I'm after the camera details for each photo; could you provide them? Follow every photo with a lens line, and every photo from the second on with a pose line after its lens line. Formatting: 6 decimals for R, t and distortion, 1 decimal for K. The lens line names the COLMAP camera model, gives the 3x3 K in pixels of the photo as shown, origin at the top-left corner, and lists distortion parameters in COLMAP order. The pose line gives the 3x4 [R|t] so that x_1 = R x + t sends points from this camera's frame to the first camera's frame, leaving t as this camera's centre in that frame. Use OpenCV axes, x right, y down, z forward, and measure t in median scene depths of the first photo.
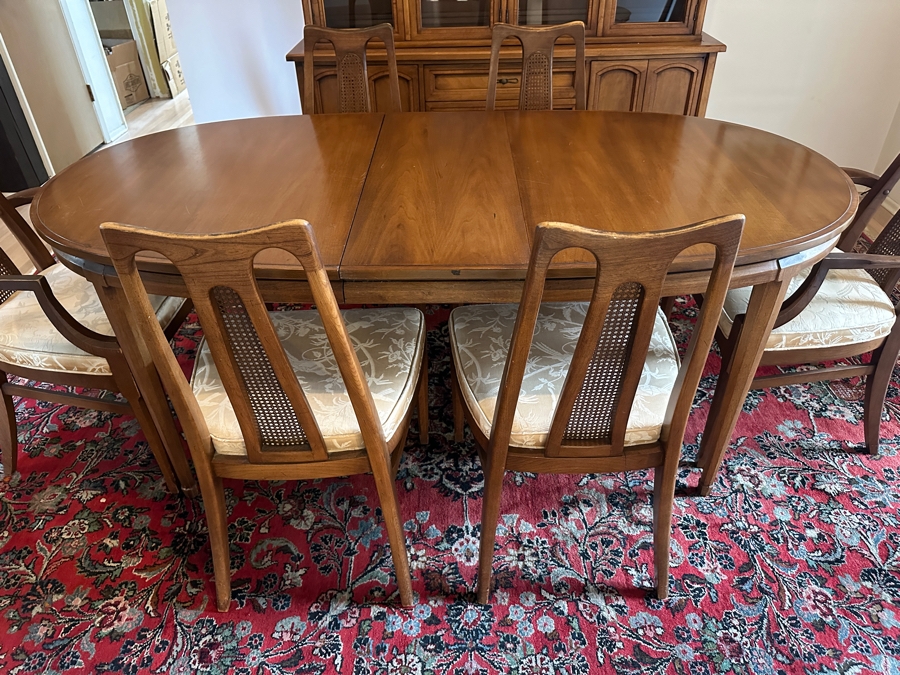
lens RADIAL K [[640.6, 0, 447.2], [0, 640.6, 339.0], [0, 0, 1]] dist [0.009958, -0.020897]
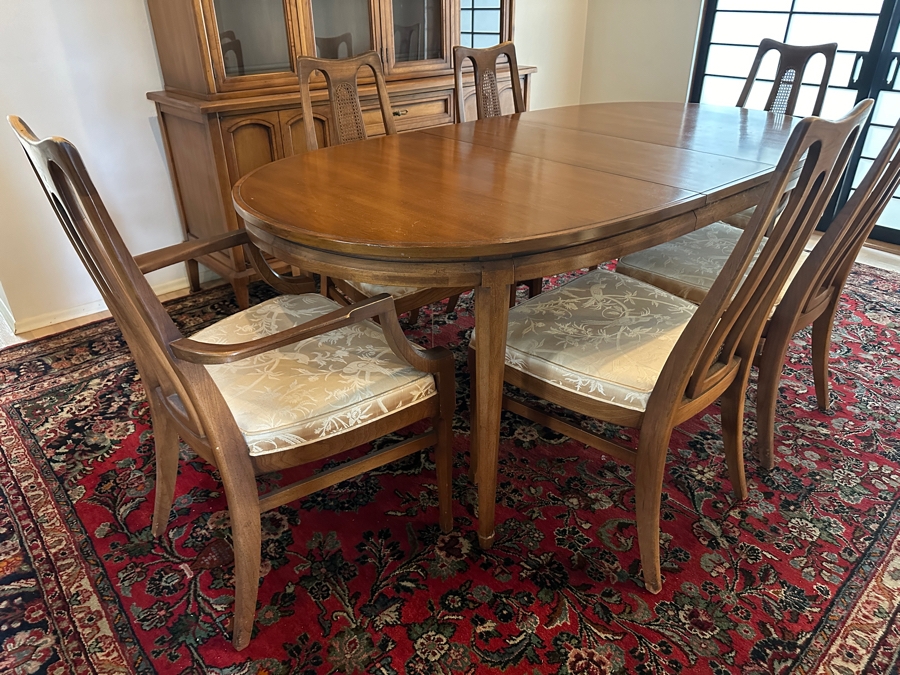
lens RADIAL K [[640.6, 0, 448.4], [0, 640.6, 340.4], [0, 0, 1]] dist [0.009958, -0.020897]
pose [[0.738462, -0.308477, 0.599596, -0.986212], [0.385349, 0.922771, 0.000146, -0.036632], [-0.553335, 0.230946, 0.800303, 0.311910]]
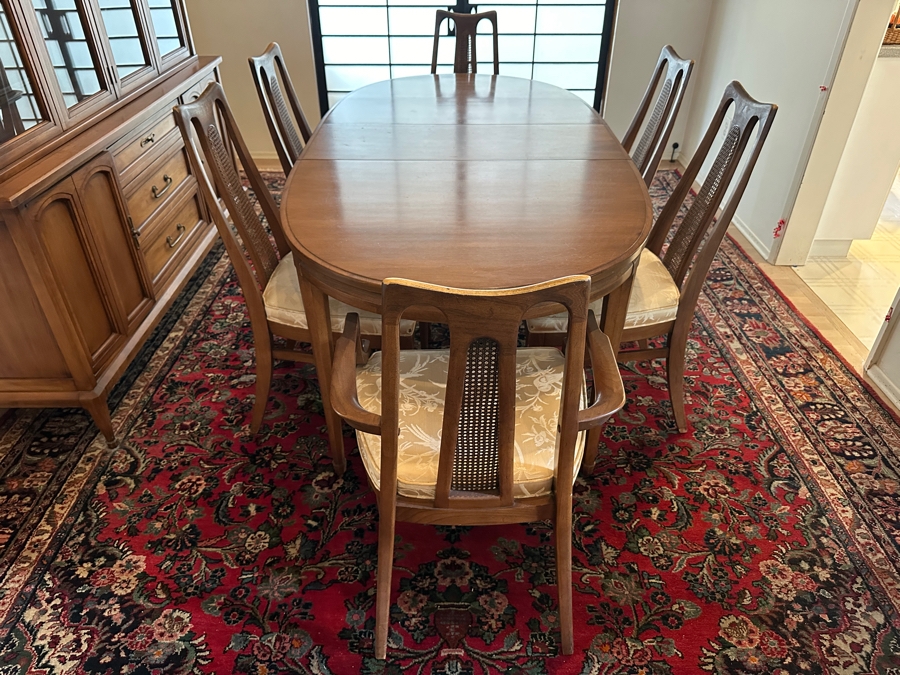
lens RADIAL K [[640.6, 0, 447.9], [0, 640.6, 344.9], [0, 0, 1]] dist [0.009958, -0.020897]
pose [[-0.004400, -0.552173, 0.833718, -1.343093], [0.586227, 0.674013, 0.449494, -0.600911], [-0.810135, 0.490726, 0.320733, 0.840958]]
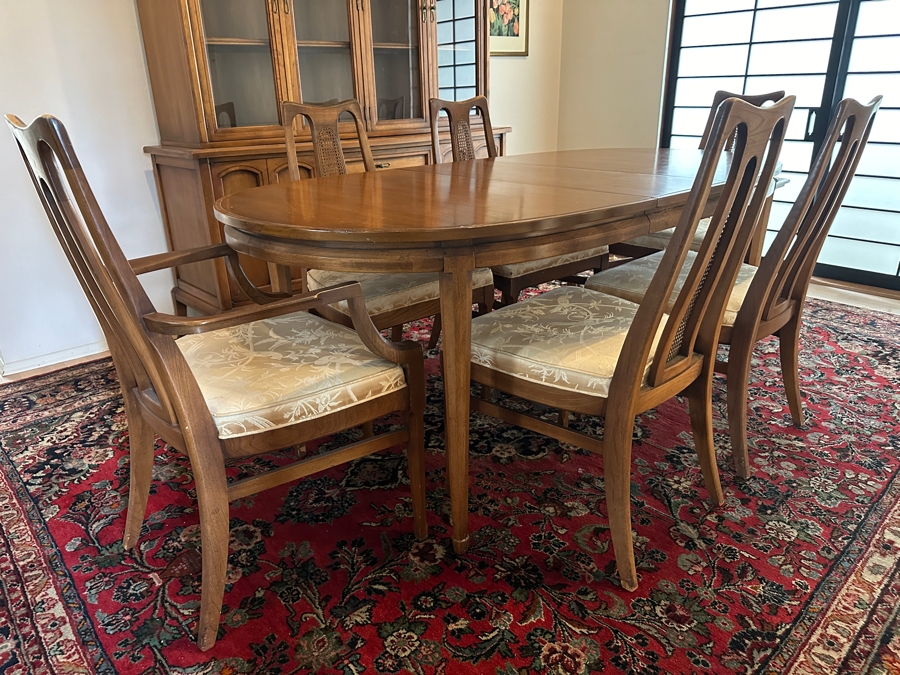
lens RADIAL K [[640.6, 0, 446.0], [0, 640.6, 332.5], [0, 0, 1]] dist [0.009958, -0.020897]
pose [[0.732292, -0.234898, 0.639196, -1.010615], [0.400979, 0.907391, -0.125924, 0.088950], [-0.550422, 0.348517, 0.758665, 0.299244]]
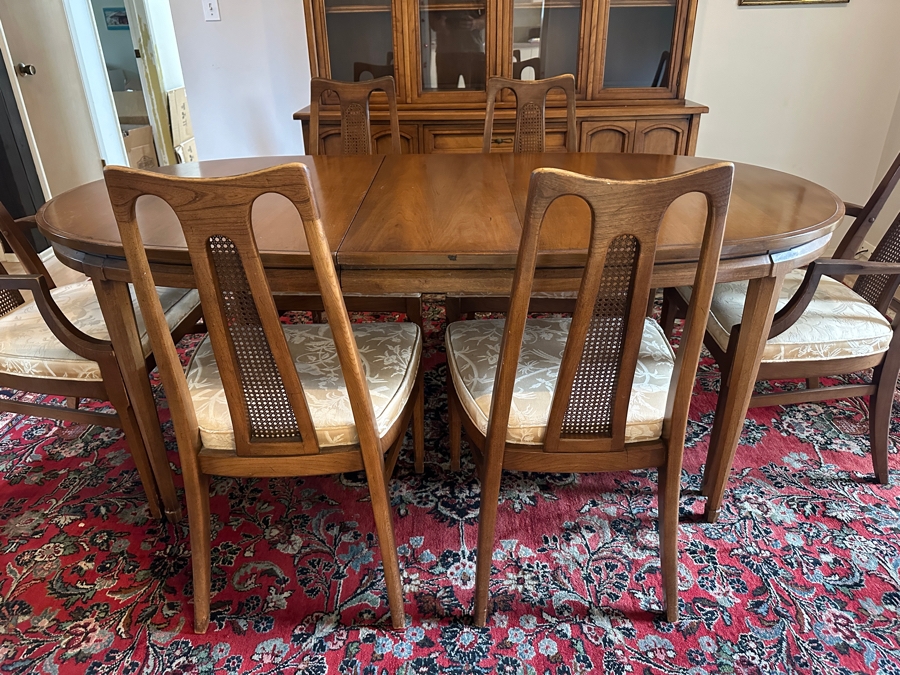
lens RADIAL K [[640.6, 0, 446.5], [0, 640.6, 342.0], [0, 0, 1]] dist [0.009958, -0.020897]
pose [[0.999980, 0.005986, 0.002125, 0.002399], [-0.005592, 0.988320, -0.152289, 0.140887], [-0.003012, 0.152274, 0.988334, 0.017099]]
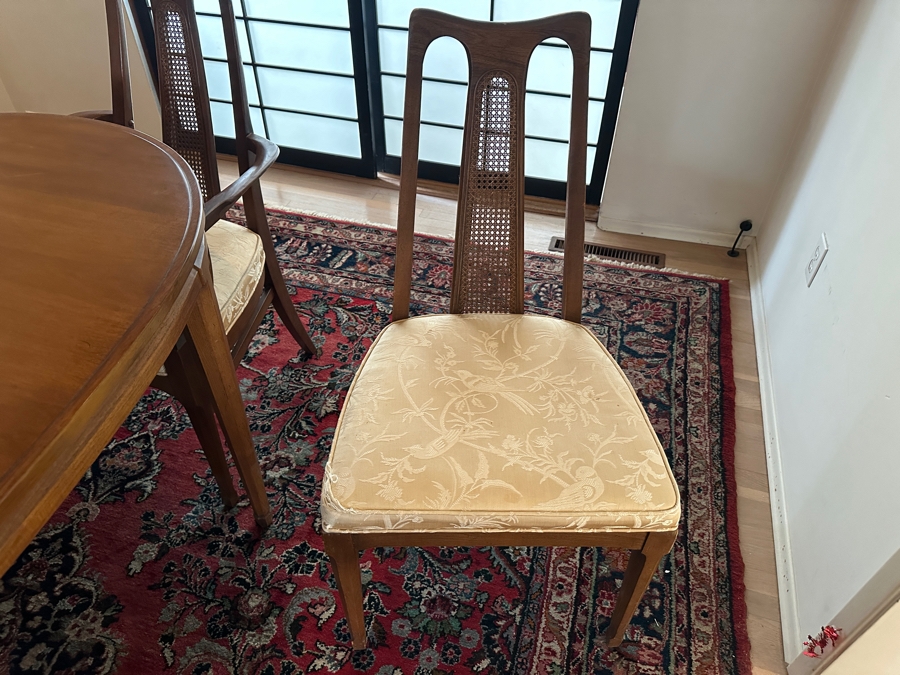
lens RADIAL K [[640.6, 0, 451.8], [0, 640.6, 329.3], [0, 0, 1]] dist [0.009958, -0.020897]
pose [[0.275158, -0.629419, 0.726719, 0.020448], [0.555998, 0.720849, 0.413817, -0.167533], [-0.784318, 0.290189, 0.548303, 0.320443]]
